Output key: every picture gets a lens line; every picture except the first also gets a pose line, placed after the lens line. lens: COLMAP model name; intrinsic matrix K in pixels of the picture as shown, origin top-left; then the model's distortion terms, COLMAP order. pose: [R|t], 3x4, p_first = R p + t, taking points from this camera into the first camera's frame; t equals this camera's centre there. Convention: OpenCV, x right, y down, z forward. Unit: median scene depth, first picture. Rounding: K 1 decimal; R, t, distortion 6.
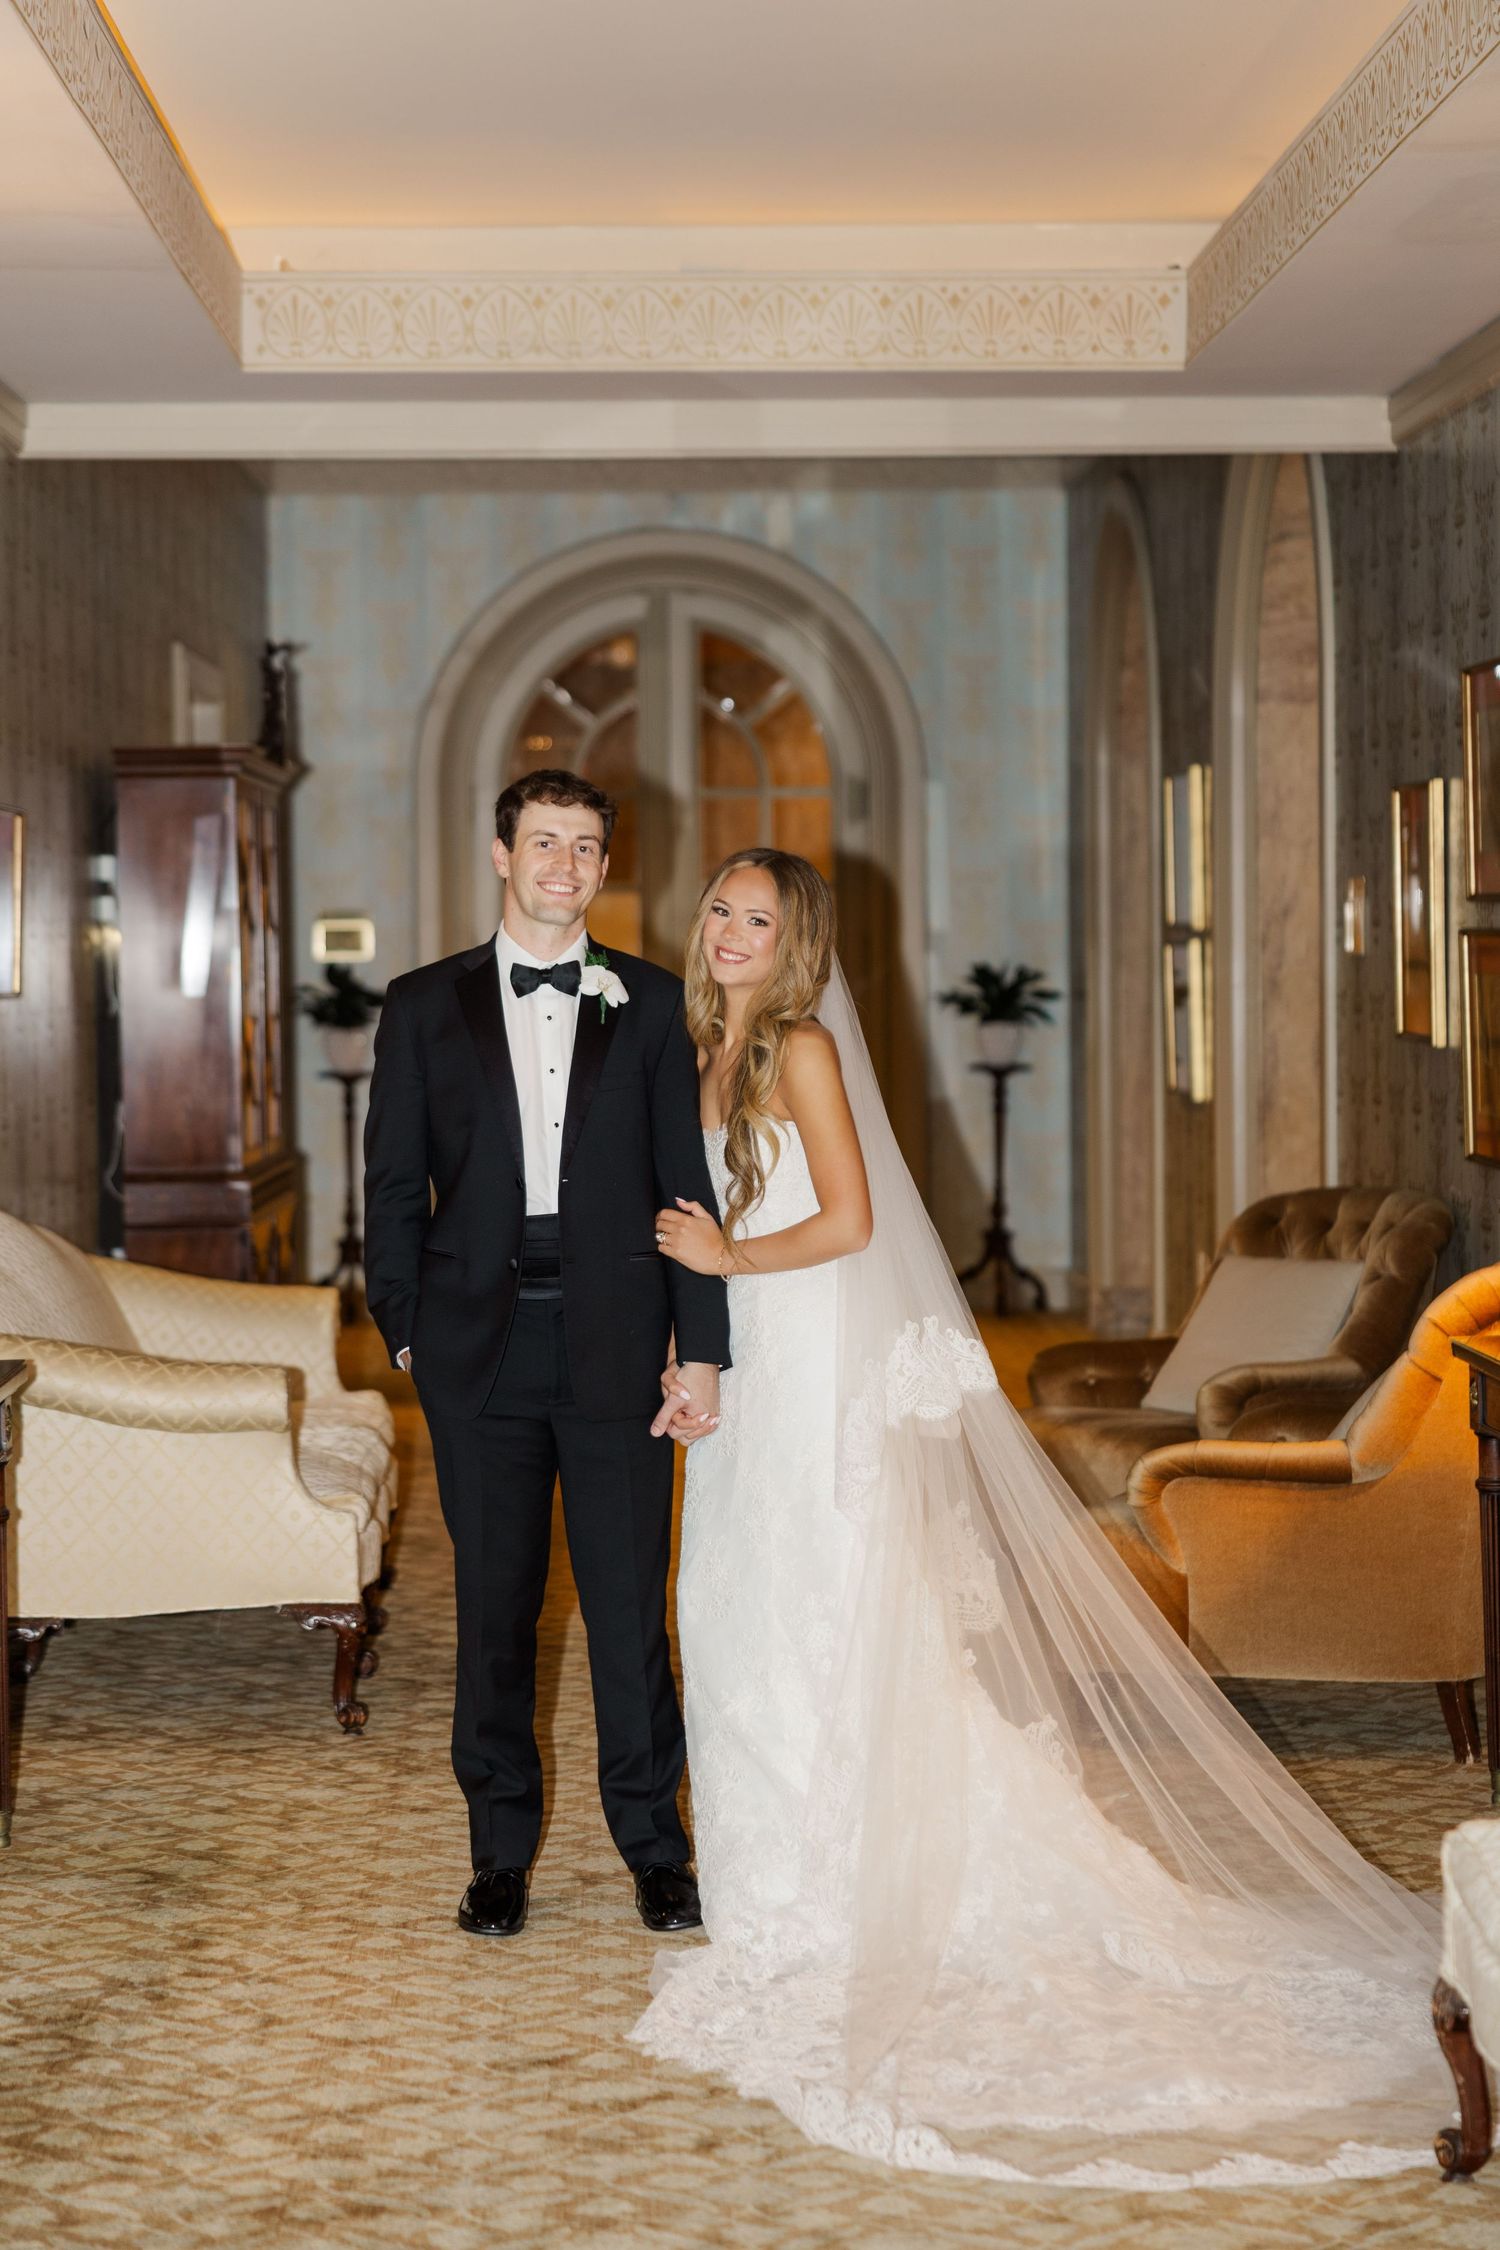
lens RADIAL K [[4331.4, 0, 747.5], [0, 4331.4, 1128.5], [0, 0, 1]] dist [0.017425, -0.055536]
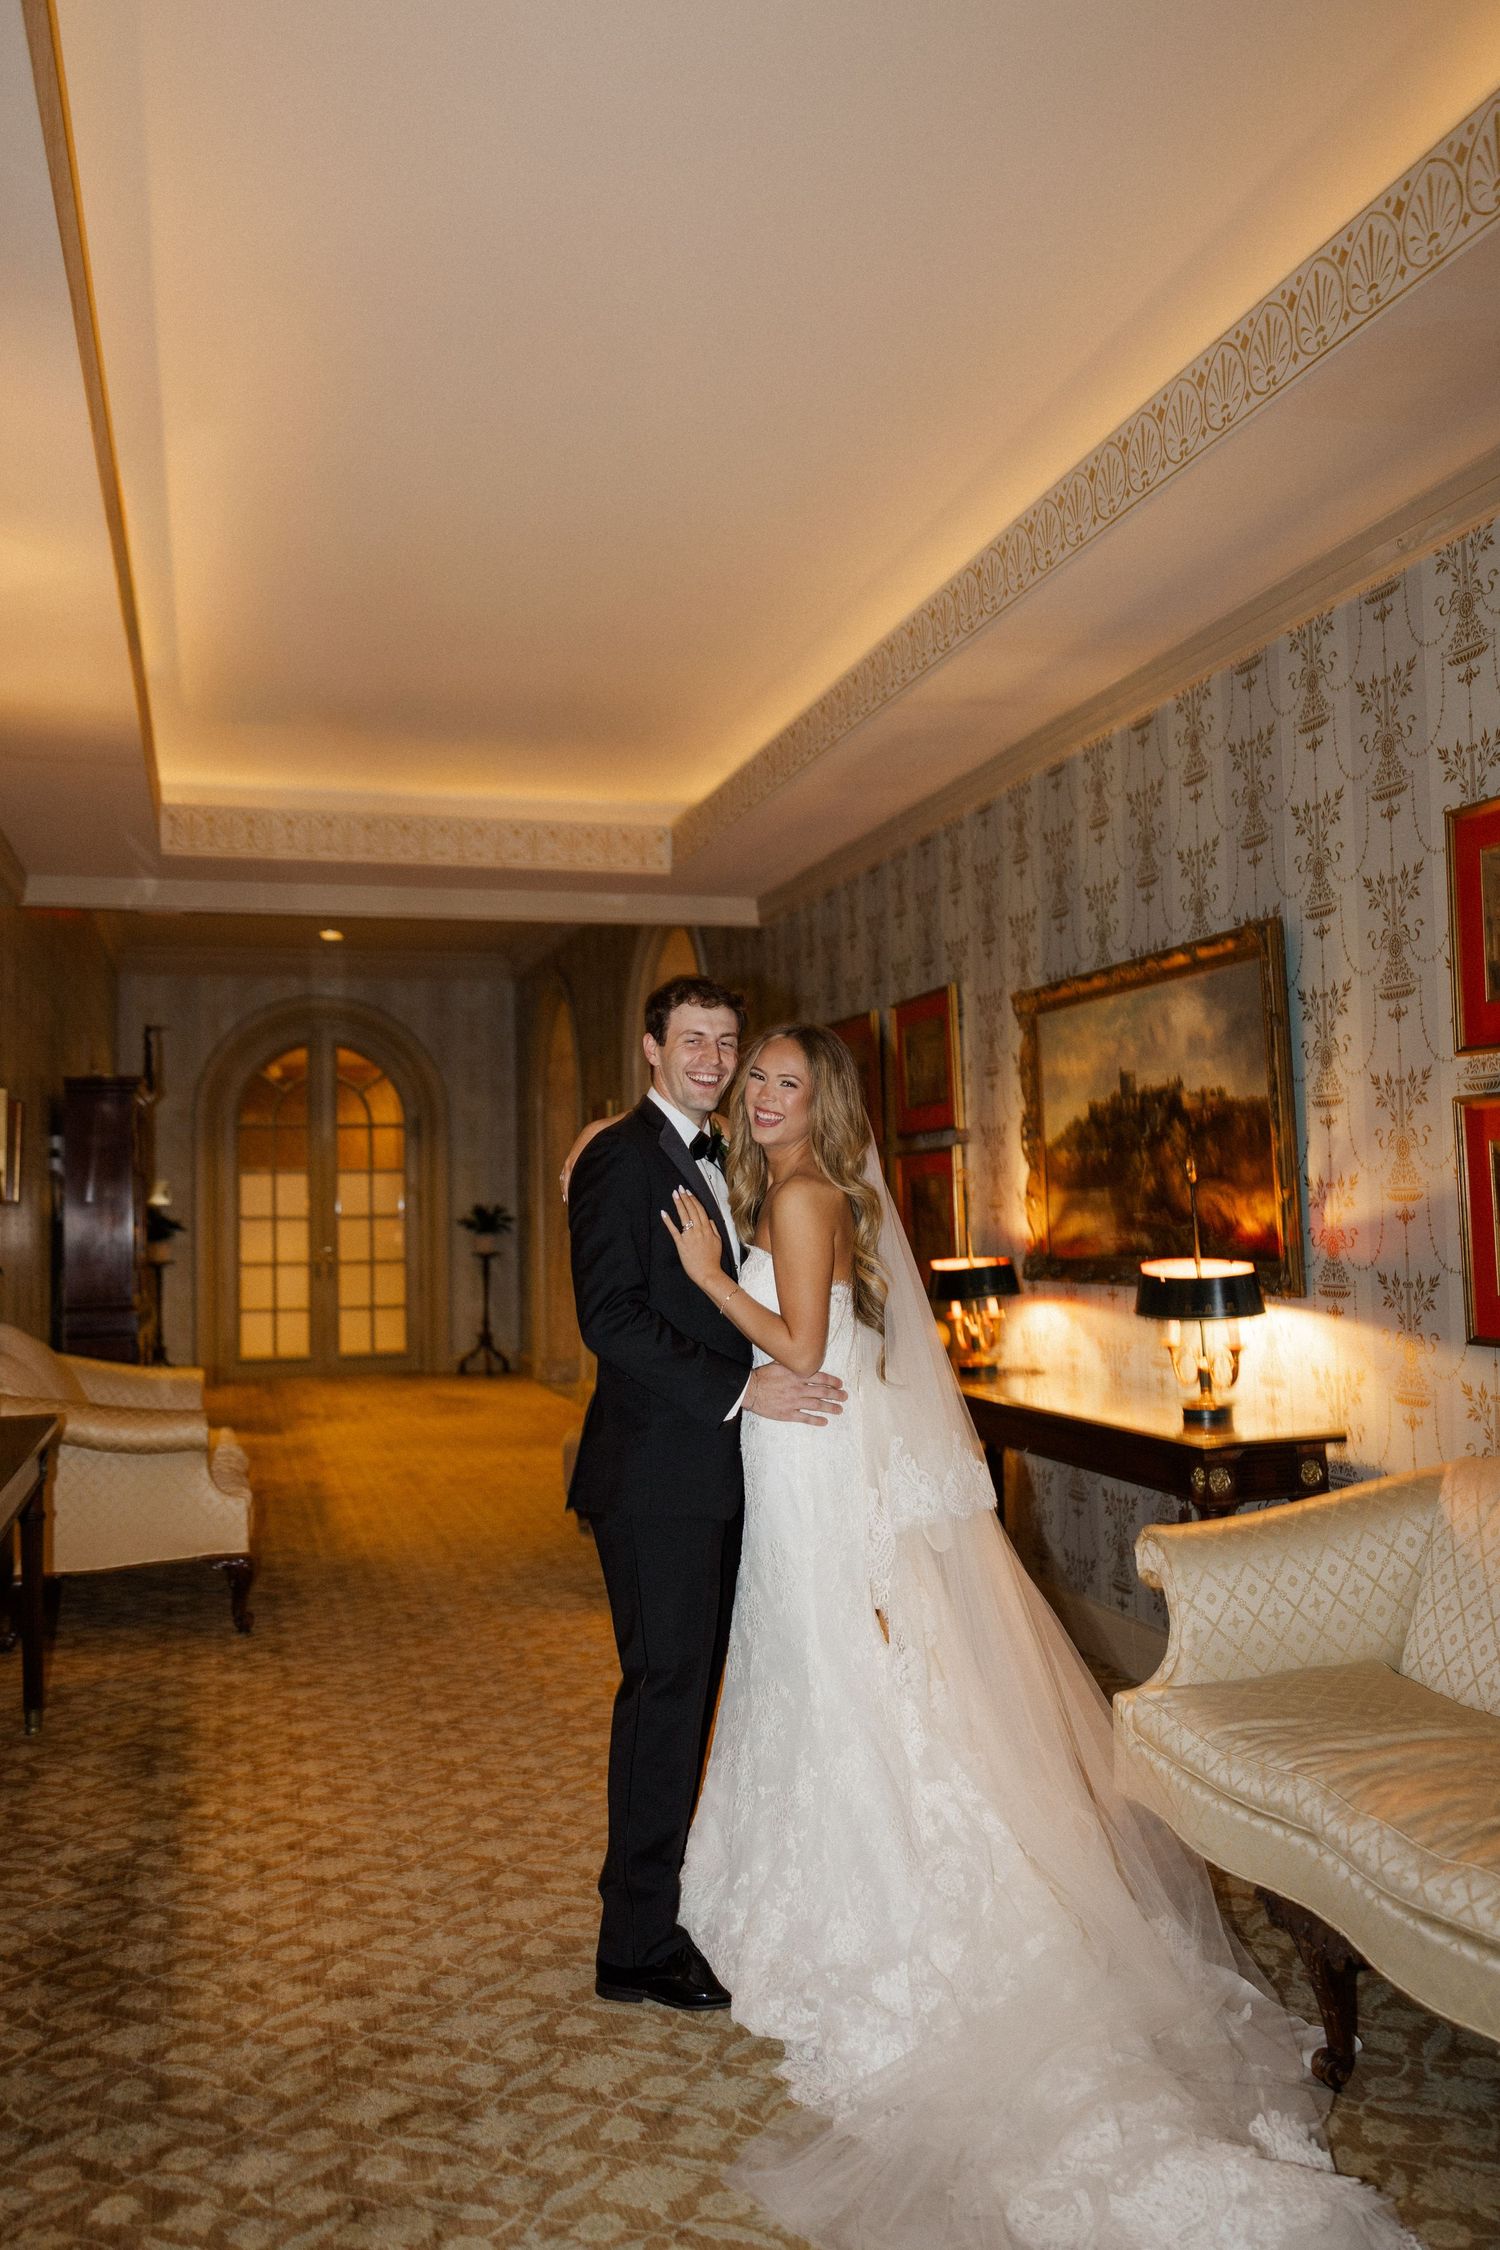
lens RADIAL K [[1781.1, 0, 743.2], [0, 1781.1, 1128.5], [0, 0, 1]] dist [-0.003491, 0.001476]
pose [[0.967018, 0.001829, 0.254702, -0.099597], [0.022278, 0.995535, -0.091731, 0.016282], [-0.253733, 0.094380, 0.962659, 0.336169]]
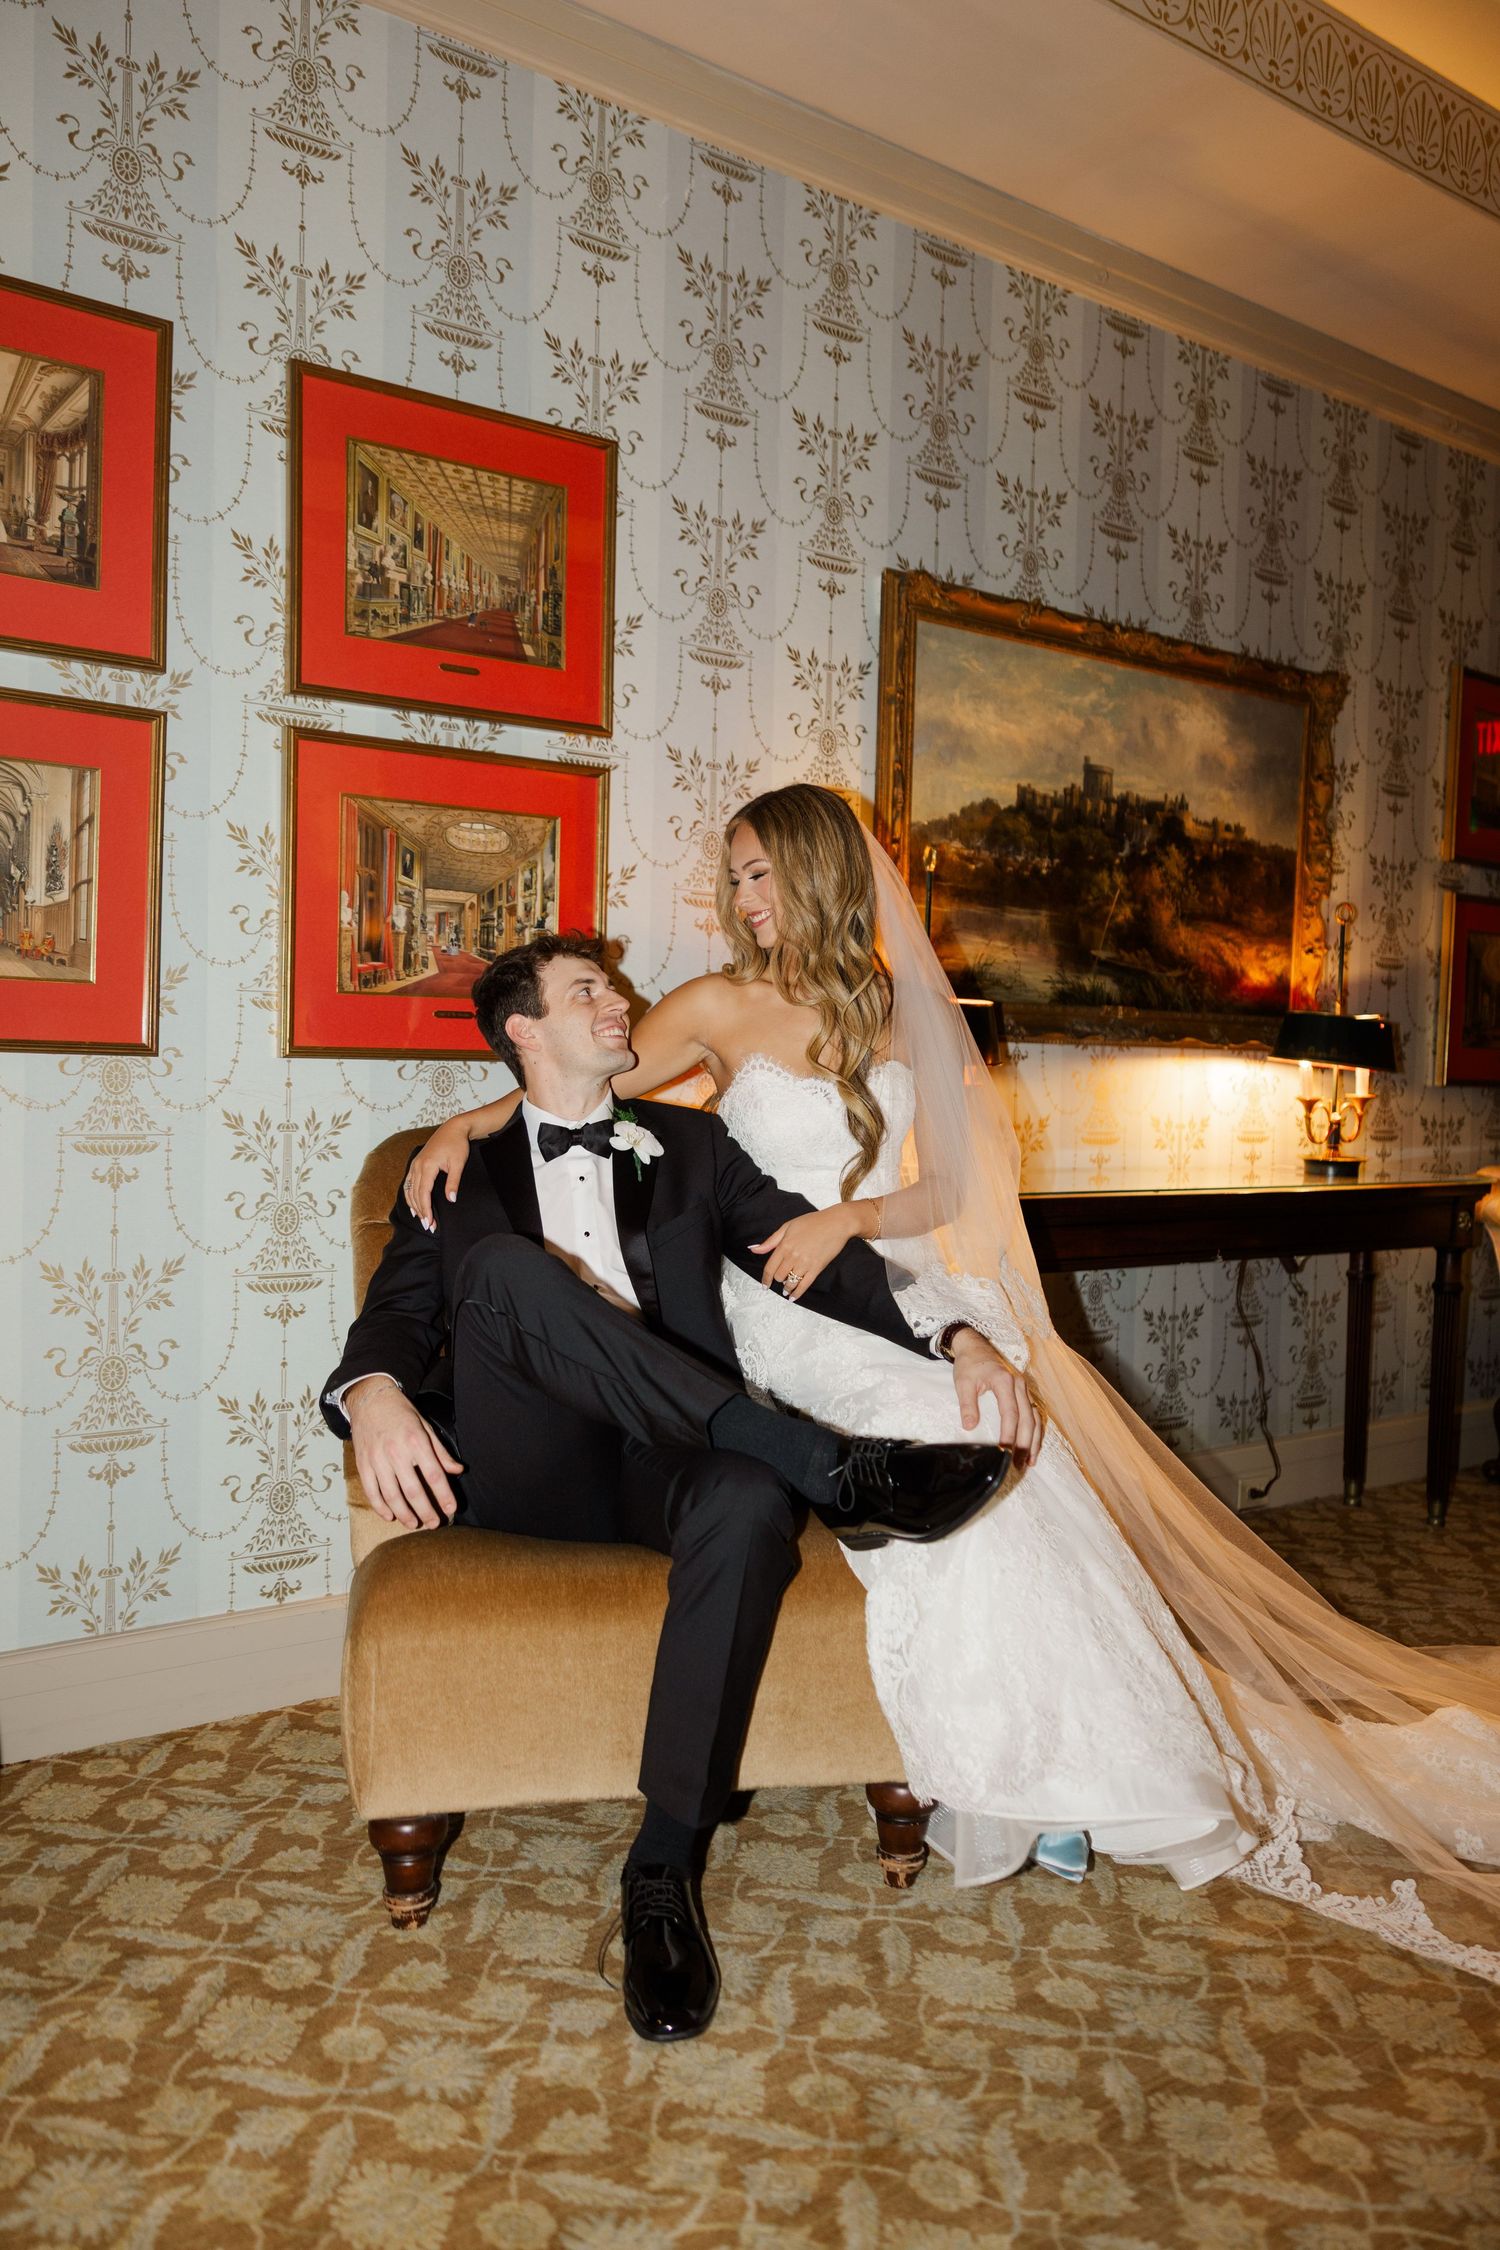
lens RADIAL K [[1738.2, 0, 742.6], [0, 1738.2, 1124.1], [0, 0, 1]] dist [0.002109, 0.001396]
pose [[-0.570826, -0.025555, 0.820673, -0.151616], [0.020716, 0.998749, 0.045510, 0.015437], [-0.820810, 0.042979, -0.569583, 1.428266]]
